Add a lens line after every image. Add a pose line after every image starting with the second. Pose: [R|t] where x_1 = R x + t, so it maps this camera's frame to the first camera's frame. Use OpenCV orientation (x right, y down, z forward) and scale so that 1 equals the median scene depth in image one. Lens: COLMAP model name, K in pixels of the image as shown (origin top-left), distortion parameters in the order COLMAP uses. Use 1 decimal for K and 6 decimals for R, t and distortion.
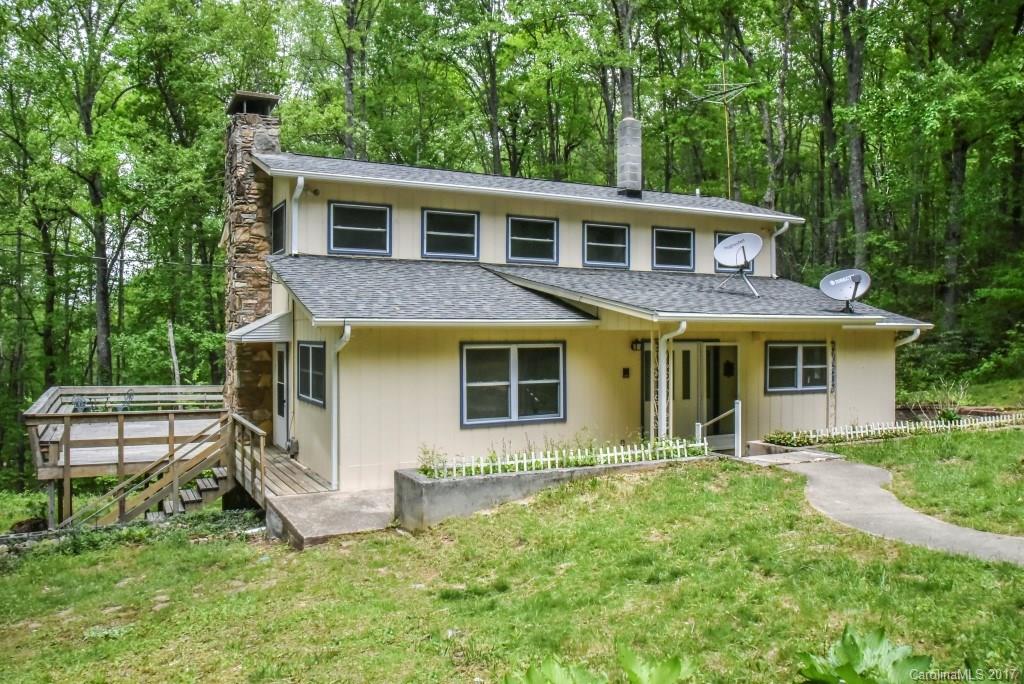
lens RADIAL K [[802.3, 0, 517.3], [0, 802.3, 340.0], [0, 0, 1]] dist [-0.057372, 0.000498]
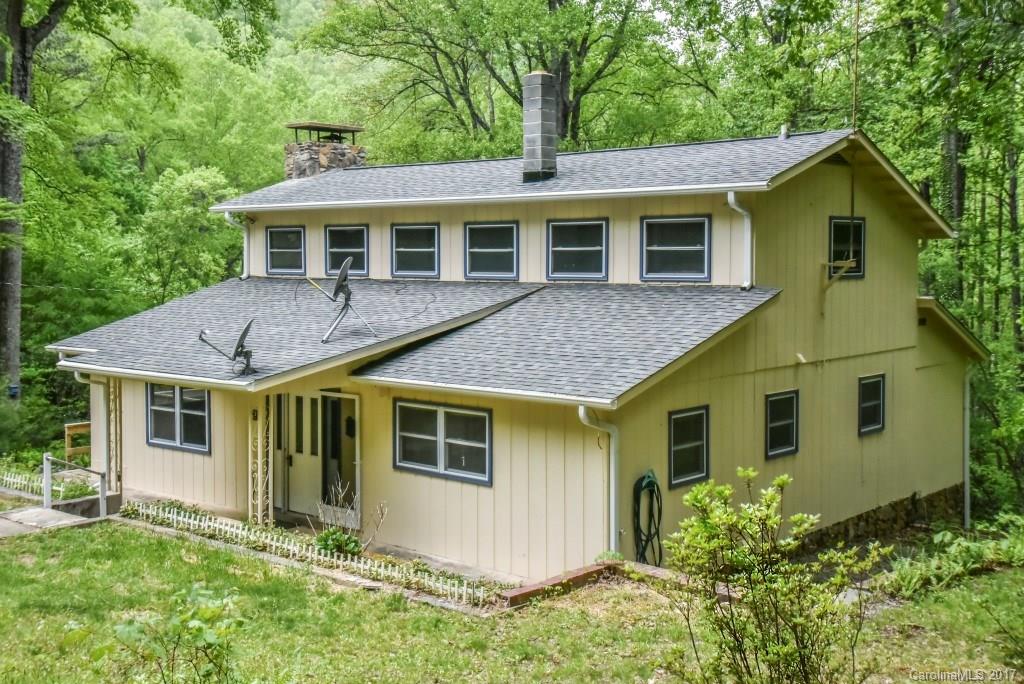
lens RADIAL K [[1142.8, 0, 513.3], [0, 1142.8, 336.1], [0, 0, 1]] dist [0.087678, 0.000000]
pose [[0.378876, 0.062812, -0.923313, 1.379792], [-0.004952, 0.997817, 0.065849, -0.131342], [0.925434, -0.020376, 0.378360, 0.719989]]
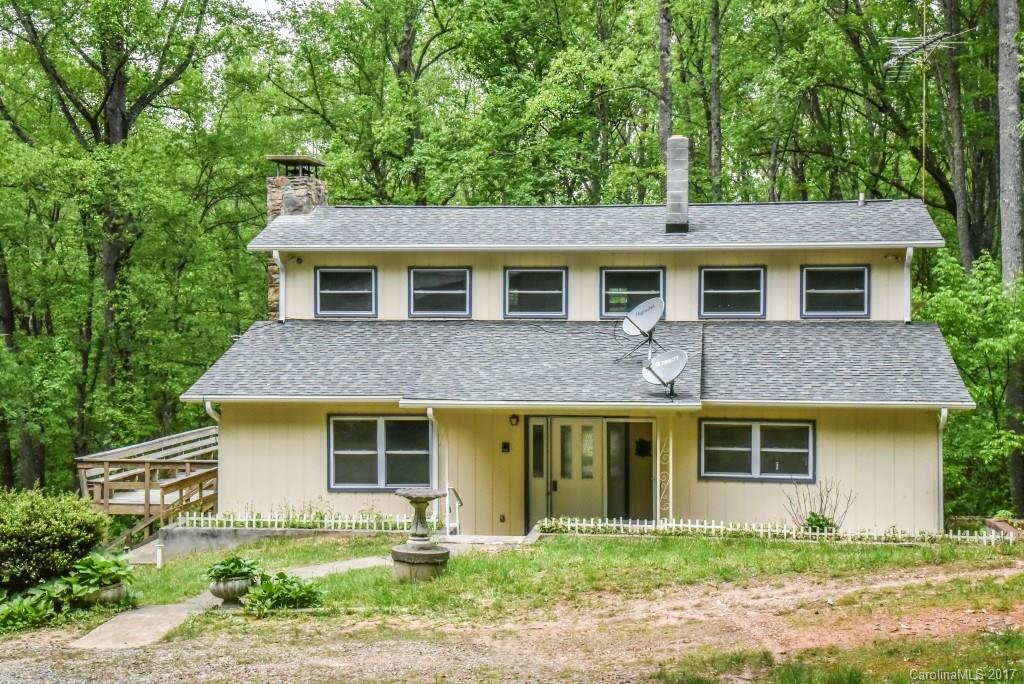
lens RADIAL K [[1460.3, 0, 507.2], [0, 1460.3, 344.0], [0, 0, 1]] dist [0.270820, 0.000000]
pose [[0.822510, 0.014221, -0.568573, 1.079687], [-0.003648, 0.999799, 0.019729, -0.113535], [0.568739, -0.014154, 0.822396, -0.447615]]
